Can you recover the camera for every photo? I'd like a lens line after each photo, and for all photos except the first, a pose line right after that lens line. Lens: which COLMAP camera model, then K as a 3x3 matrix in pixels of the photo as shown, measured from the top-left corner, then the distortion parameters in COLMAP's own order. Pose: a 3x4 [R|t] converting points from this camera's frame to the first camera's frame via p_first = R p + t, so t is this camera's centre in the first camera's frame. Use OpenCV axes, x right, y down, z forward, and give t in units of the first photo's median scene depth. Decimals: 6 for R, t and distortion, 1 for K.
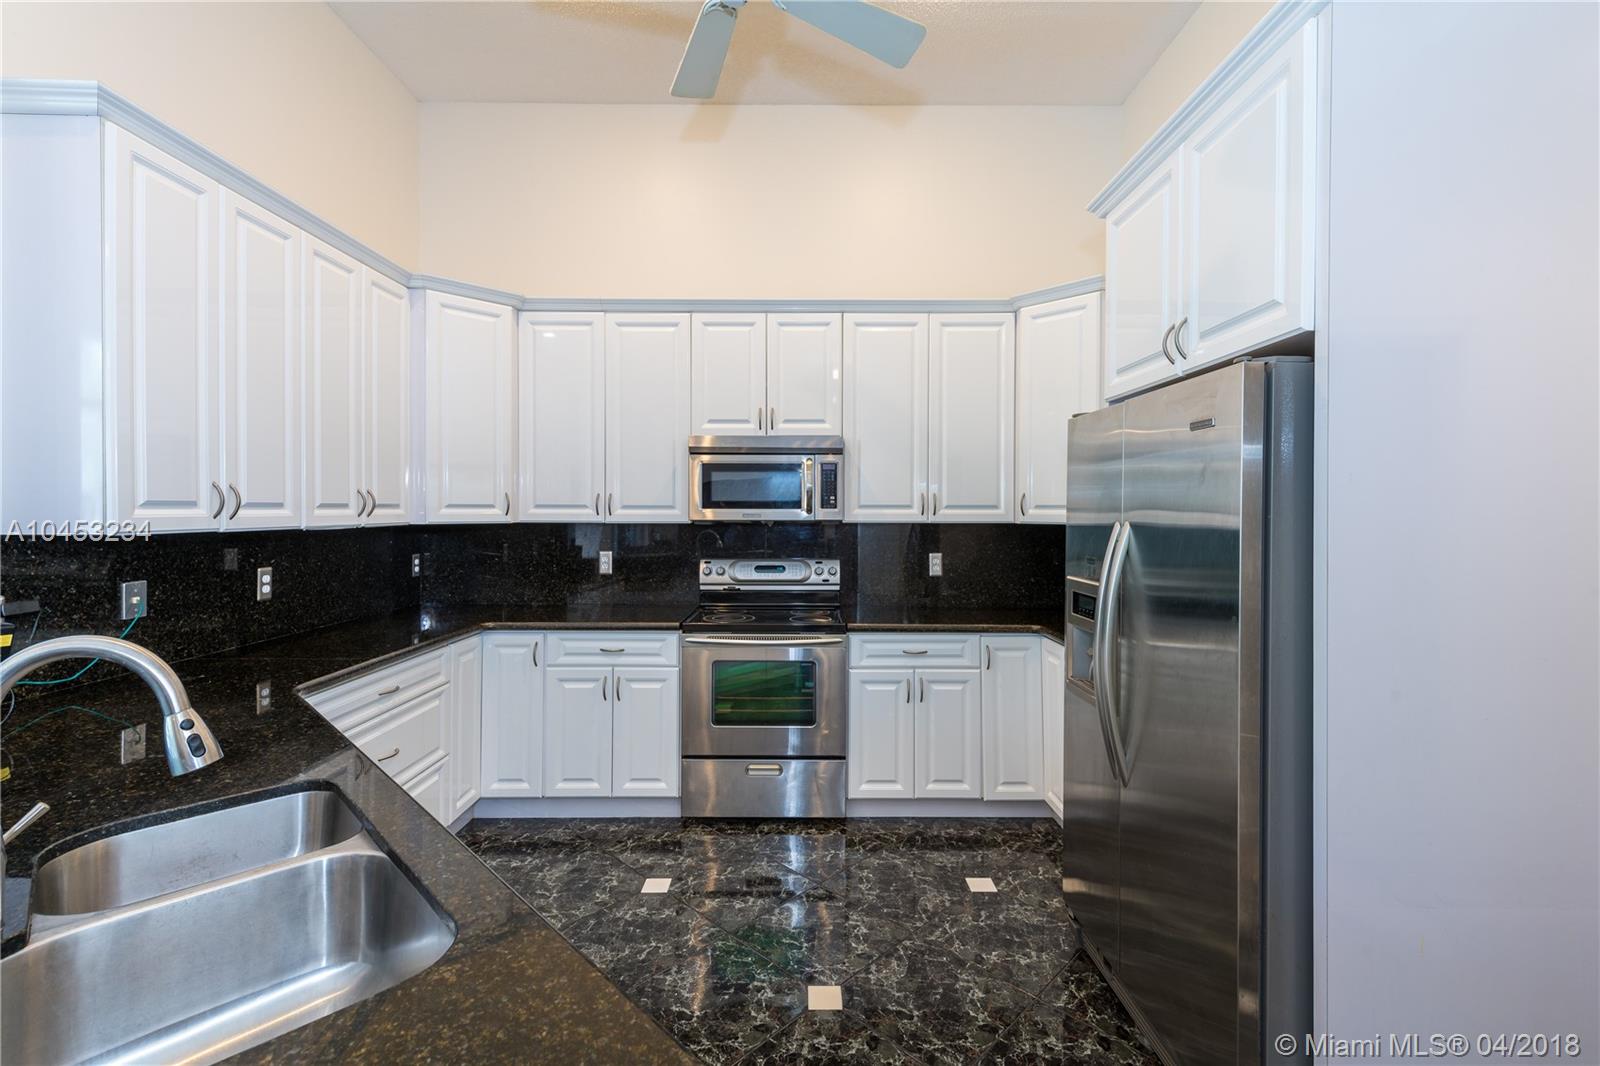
lens RADIAL K [[690.6, 0, 803.4], [0, 690.6, 516.1], [0, 0, 1]] dist [0.008732, -0.000220]
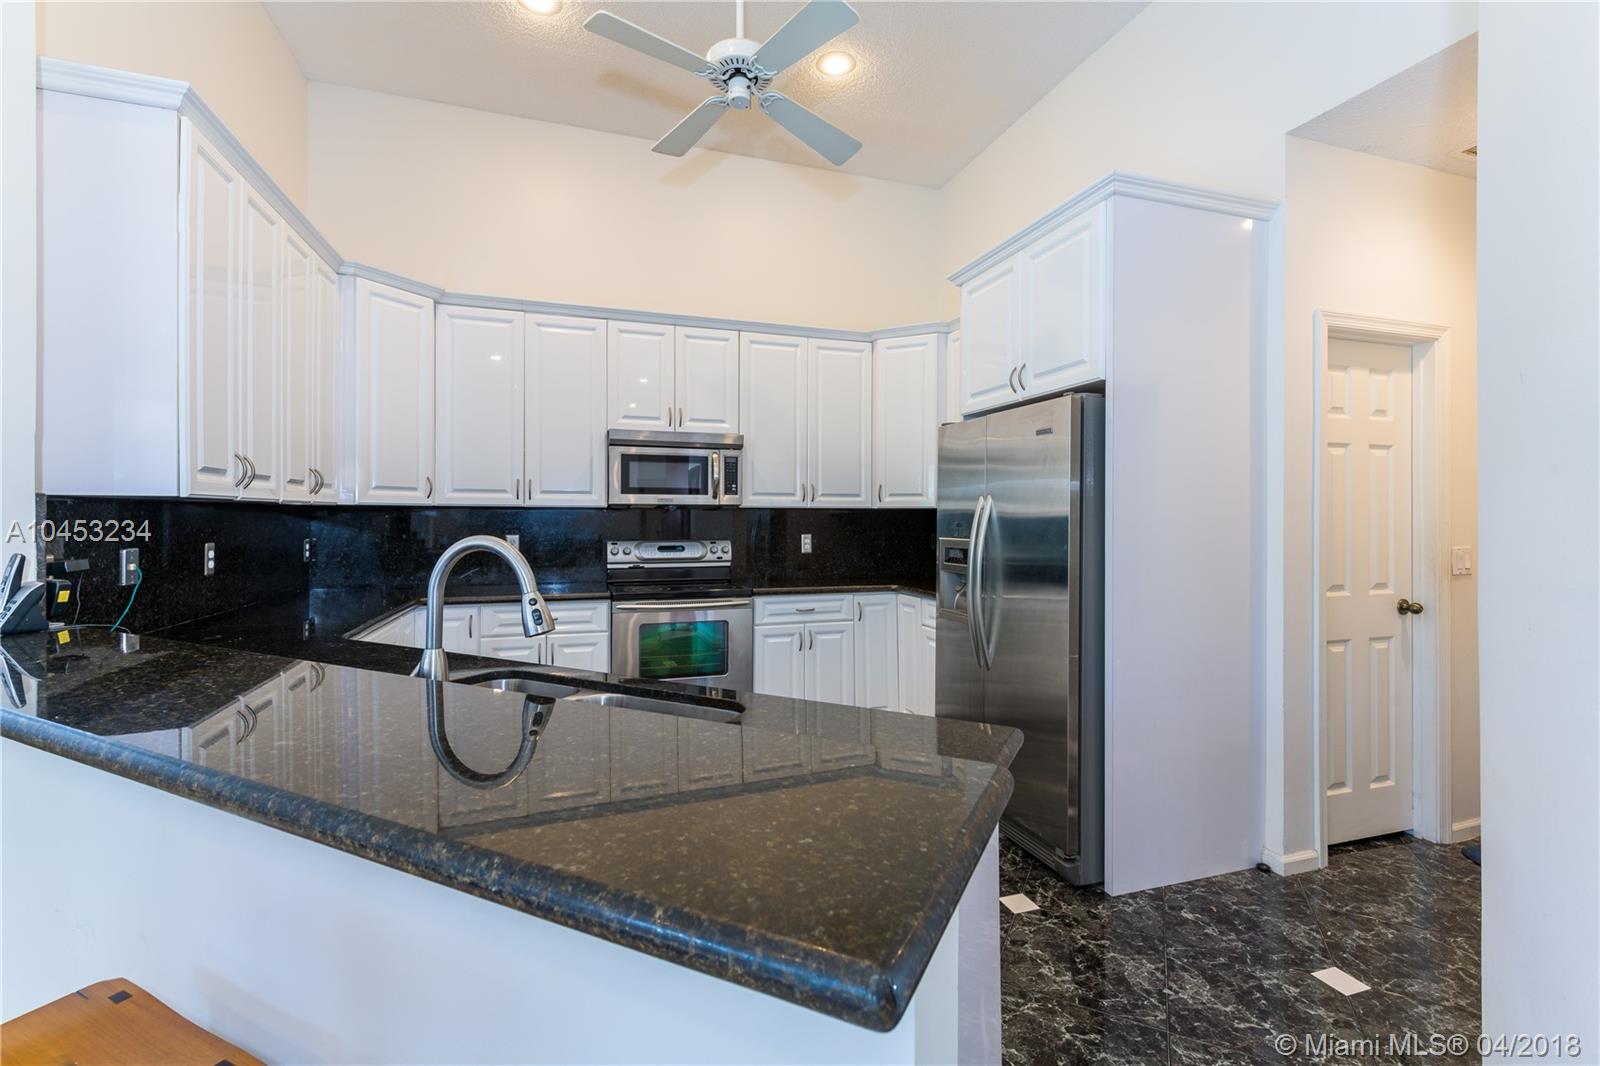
lens RADIAL K [[692.8, 0, 803.2], [0, 692.8, 523.0], [0, 0, 1]] dist [0.003573, -0.006068]
pose [[0.948778, -0.002462, 0.315934, -0.222241], [0.002732, 0.999996, -0.000411, 0.038315], [-0.315932, 0.001253, 0.948781, -0.172377]]
